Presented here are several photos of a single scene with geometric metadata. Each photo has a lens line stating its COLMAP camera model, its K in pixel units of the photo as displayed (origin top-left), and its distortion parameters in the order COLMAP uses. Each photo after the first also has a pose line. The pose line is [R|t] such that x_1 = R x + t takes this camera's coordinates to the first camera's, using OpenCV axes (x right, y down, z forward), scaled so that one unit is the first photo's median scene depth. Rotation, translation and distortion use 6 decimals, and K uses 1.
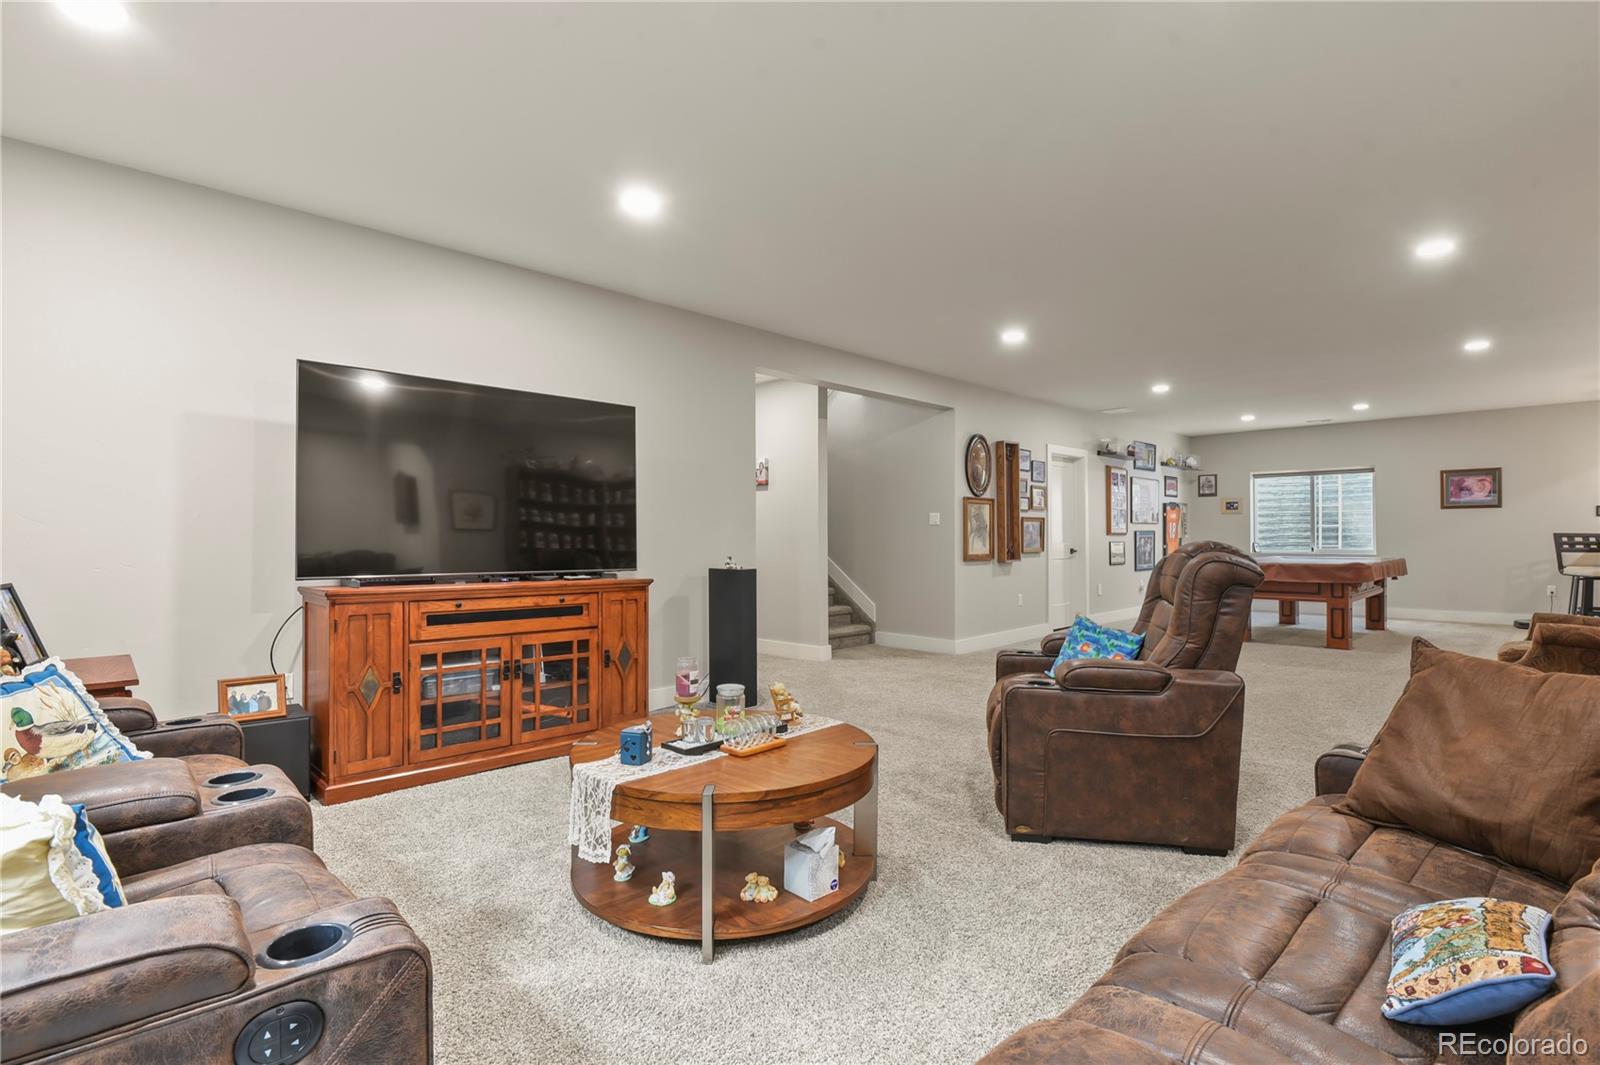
lens RADIAL K [[789.9, 0, 807.2], [0, 789.9, 537.8], [0, 0, 1]] dist [-0.002279, -0.000285]
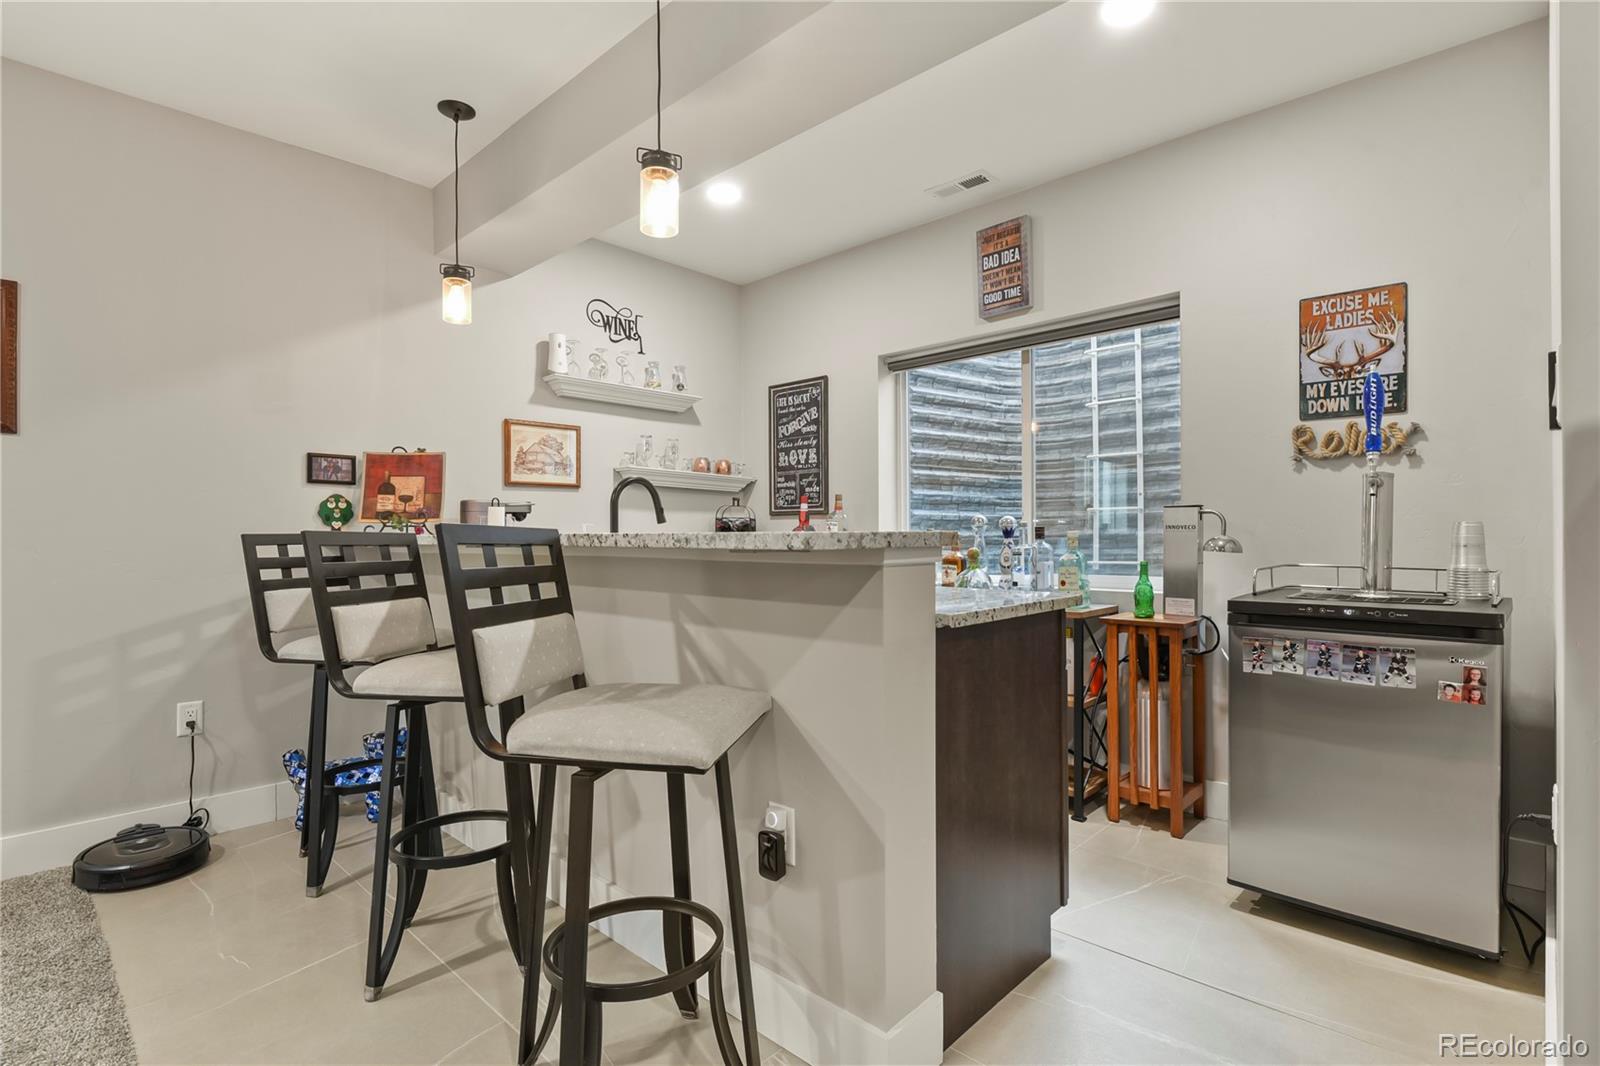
lens RADIAL K [[789.9, 0, 798.5], [0, 789.9, 532.9], [0, 0, 1]] dist [-0.002279, -0.000285]
pose [[0.000152, 0.009740, 0.999953, 0.592253], [0.004637, 0.999942, -0.009740, -0.001252], [-0.999989, 0.004638, 0.000107, 0.708711]]
